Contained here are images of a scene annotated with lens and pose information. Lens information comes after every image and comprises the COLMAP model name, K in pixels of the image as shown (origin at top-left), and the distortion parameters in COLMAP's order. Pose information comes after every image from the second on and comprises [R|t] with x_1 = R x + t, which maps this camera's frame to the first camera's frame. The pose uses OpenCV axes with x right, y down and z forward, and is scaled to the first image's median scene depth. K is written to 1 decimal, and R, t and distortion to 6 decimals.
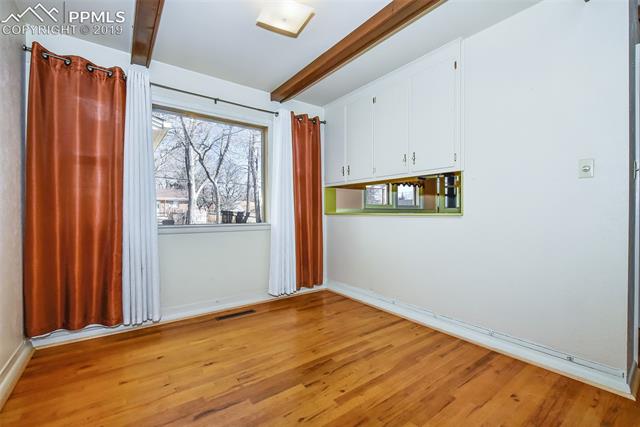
lens RADIAL K [[275.4, 0, 318.9], [0, 275.4, 215.9], [0, 0, 1]] dist [0.000552, 0.000004]
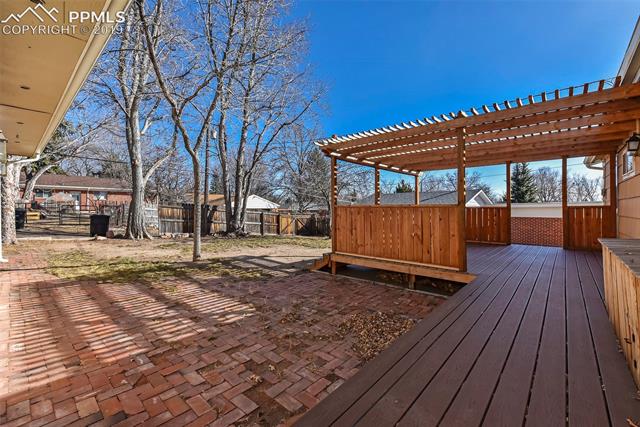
lens RADIAL K [[276.6, 0, 320.1], [0, 276.6, 210.4], [0, 0, 1]] dist [-0.000529, 0.000051]
pose [[0.979997, 0.010802, 0.198721, -0.141257], [-0.009326, 0.999922, -0.008362, 0.000184], [-0.198796, 0.006342, 0.980020, 0.212605]]
